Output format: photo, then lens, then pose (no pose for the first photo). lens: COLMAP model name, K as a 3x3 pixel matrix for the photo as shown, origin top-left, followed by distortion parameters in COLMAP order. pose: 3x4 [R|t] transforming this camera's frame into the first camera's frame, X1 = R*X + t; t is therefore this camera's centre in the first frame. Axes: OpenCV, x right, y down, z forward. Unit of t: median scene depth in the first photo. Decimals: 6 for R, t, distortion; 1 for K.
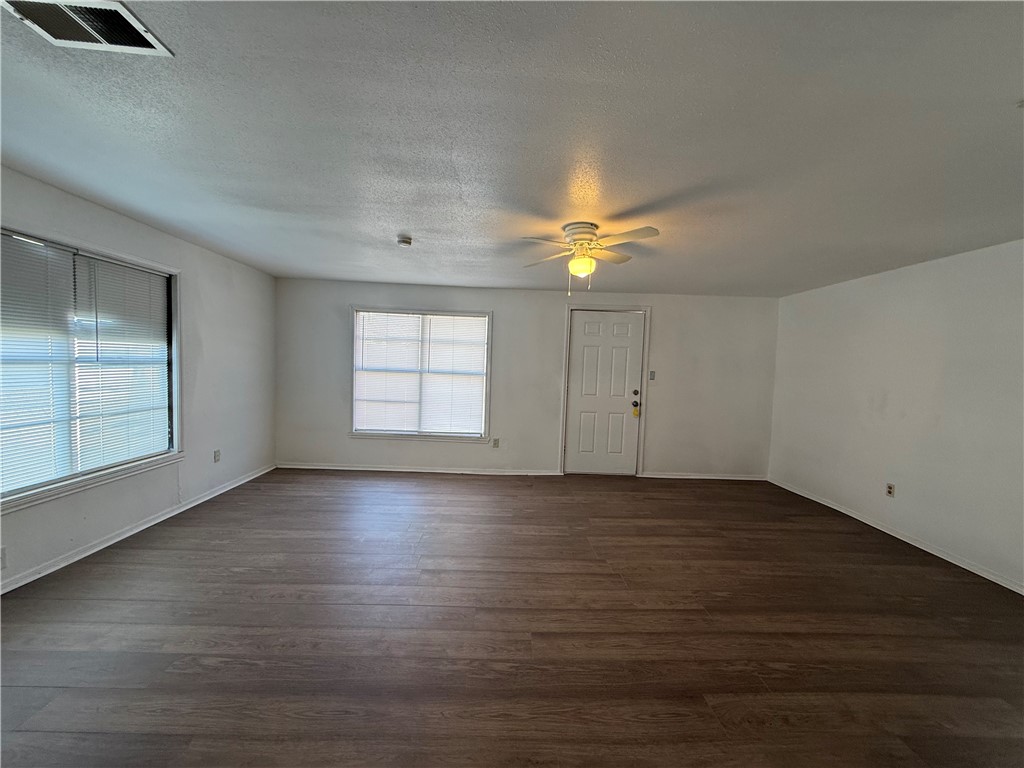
lens RADIAL K [[411.6, 0, 506.0], [0, 411.6, 382.7], [0, 0, 1]] dist [-0.000040, 0.000053]
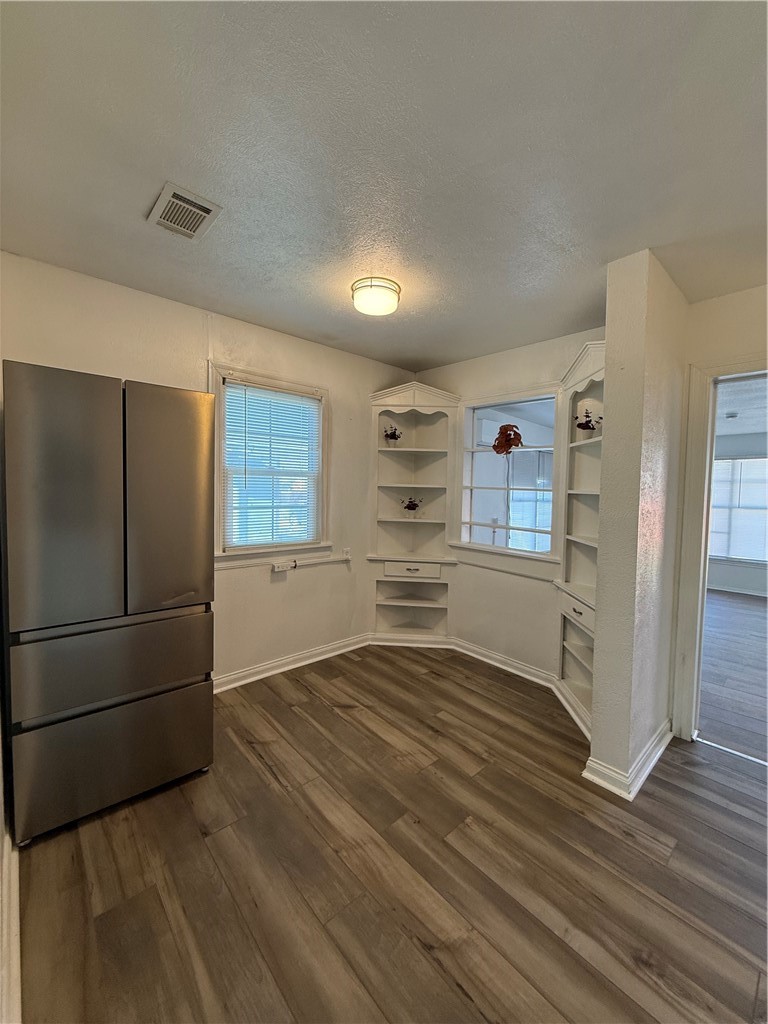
lens RADIAL K [[411.6, 0, 383.5], [0, 411.6, 506.6], [0, 0, 1]] dist [-0.000040, 0.000053]
pose [[0.620461, 0.002423, -0.784233, 0.114311], [-0.027507, 0.999447, -0.018675, 0.023984], [0.783754, 0.033159, 0.620185, -0.573481]]
